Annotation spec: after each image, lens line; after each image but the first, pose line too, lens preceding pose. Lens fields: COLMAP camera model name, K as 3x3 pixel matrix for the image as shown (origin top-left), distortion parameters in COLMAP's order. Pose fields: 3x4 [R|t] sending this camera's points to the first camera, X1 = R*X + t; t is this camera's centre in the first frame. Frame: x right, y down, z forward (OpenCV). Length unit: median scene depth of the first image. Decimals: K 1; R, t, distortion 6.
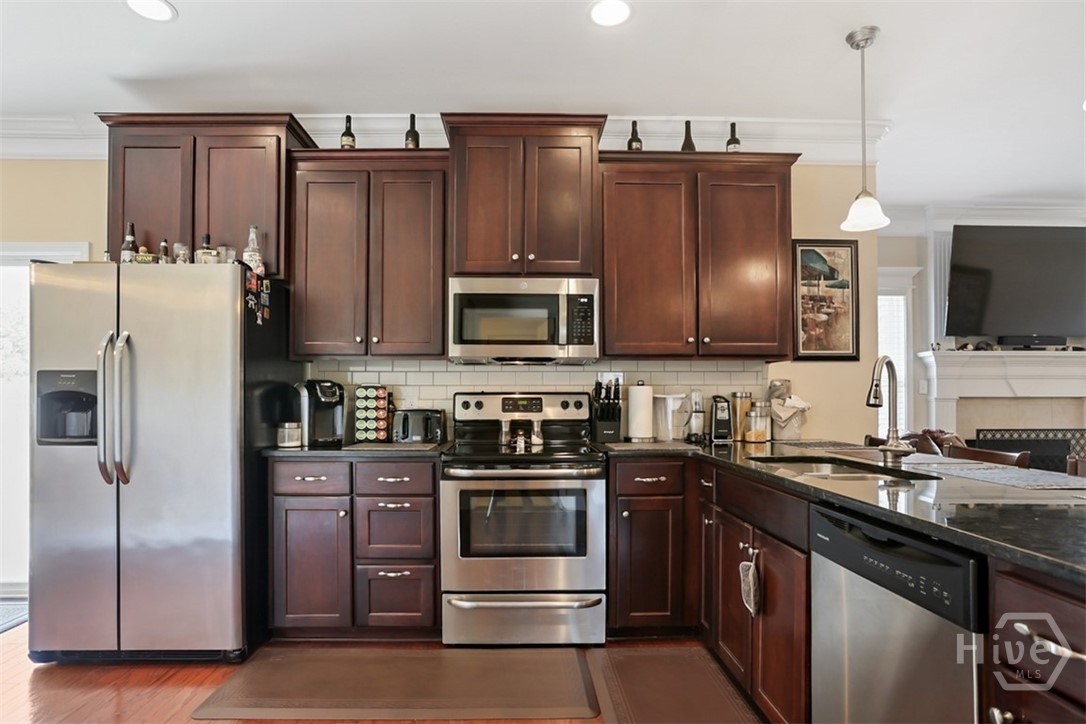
lens RADIAL K [[580.2, 0, 523.2], [0, 580.2, 390.8], [0, 0, 1]] dist [-0.040356, 0.012516]
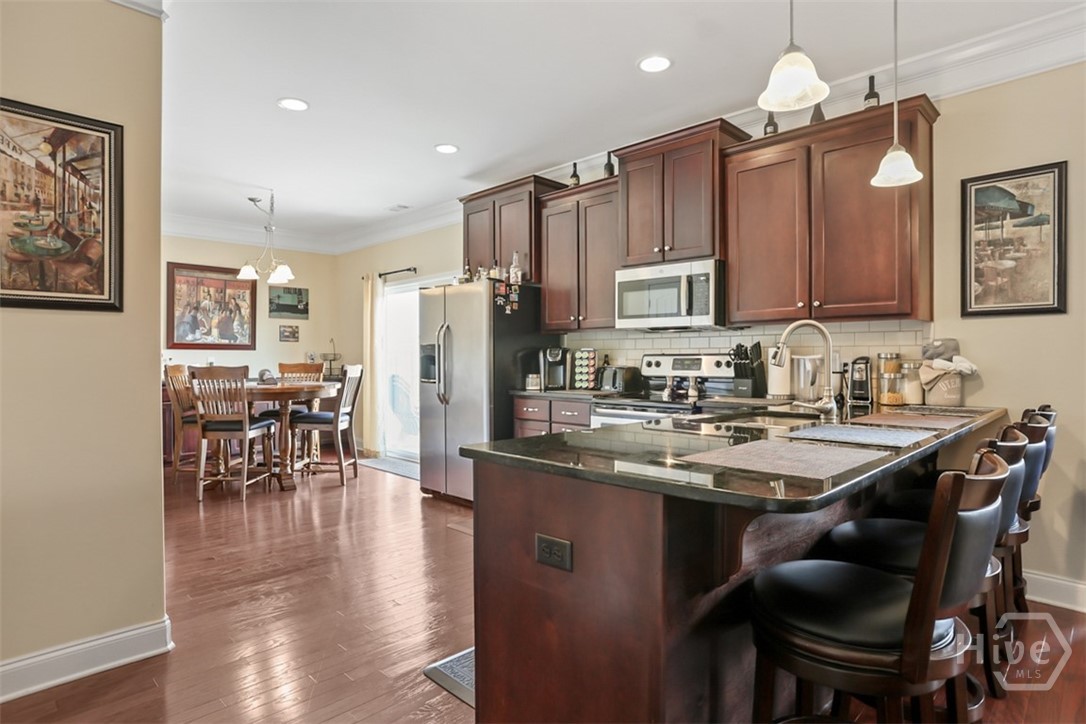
lens RADIAL K [[592.7, 0, 545.8], [0, 592.7, 360.6], [0, 0, 1]] dist [-0.045210, 0.024453]
pose [[0.698878, 0.002946, -0.715234, 0.707727], [0.006500, 0.999924, 0.010470, 0.001294], [0.715211, -0.011966, 0.698806, -0.093650]]
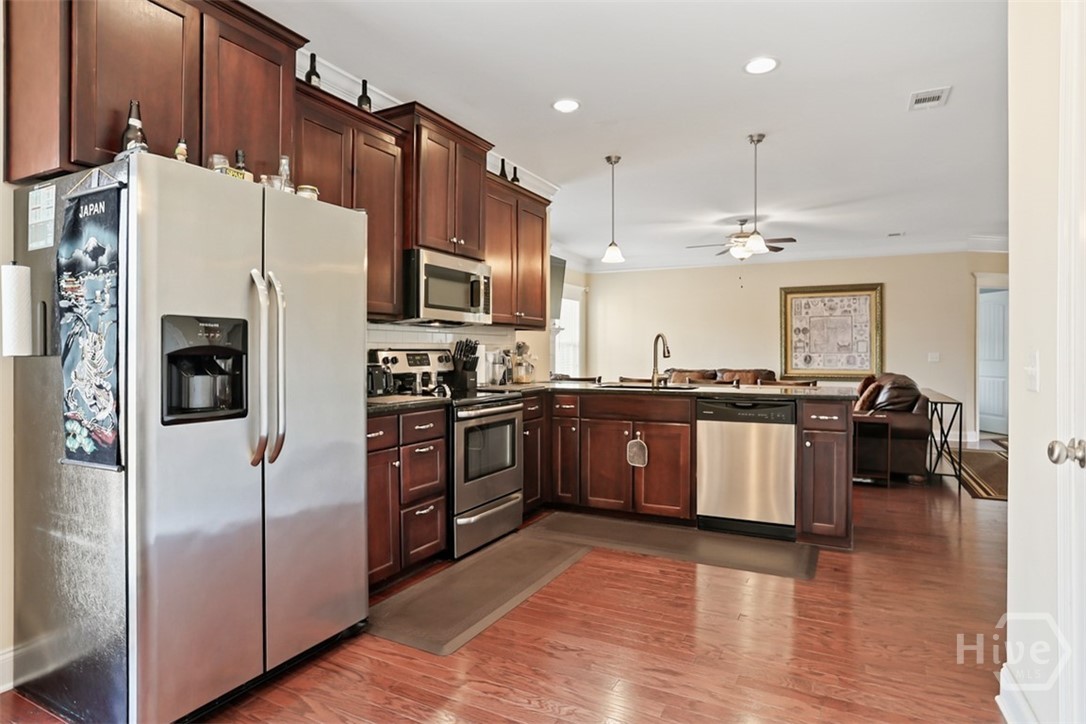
lens RADIAL K [[592.7, 0, 534.1], [0, 592.7, 348.7], [0, 0, 1]] dist [-0.045210, 0.024453]
pose [[0.494862, 0.004851, 0.868958, -0.955992], [-0.004869, 0.999984, -0.002810, 0.003725], [-0.868958, -0.002840, 0.494877, 0.211193]]
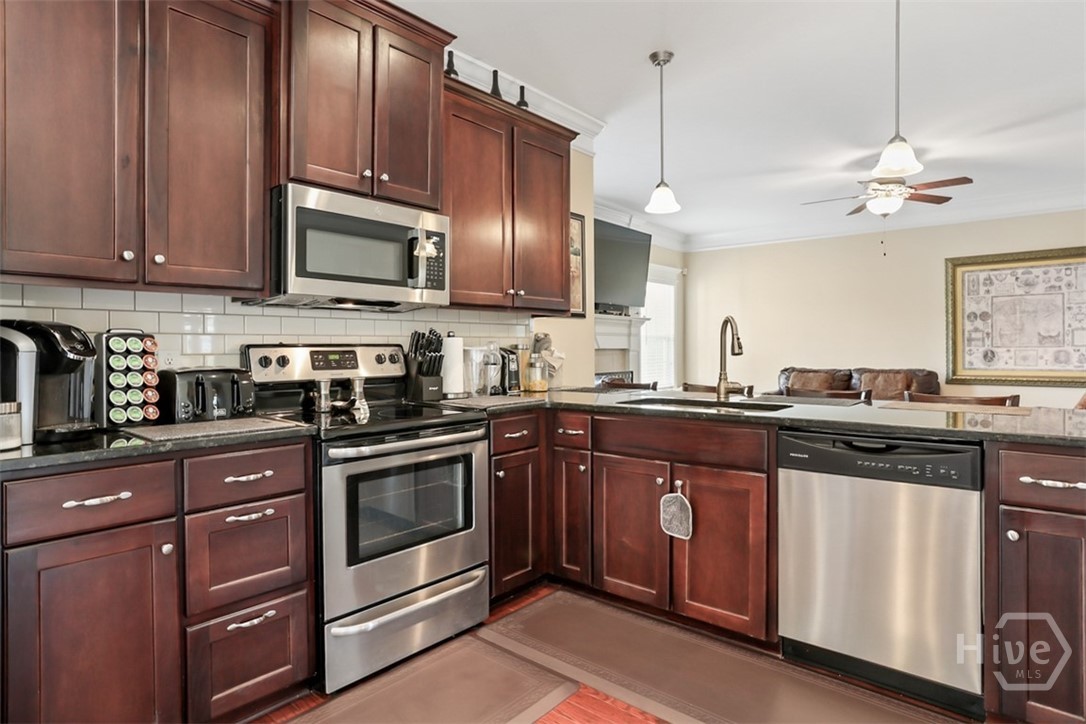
lens RADIAL K [[592.7, 0, 524.7], [0, 592.7, 348.7], [0, 0, 1]] dist [-0.045210, 0.024453]
pose [[0.679271, -0.004112, 0.733876, -0.426184], [0.000400, 0.999986, 0.005233, 0.004804], [-0.733888, -0.003261, 0.679263, 0.276973]]
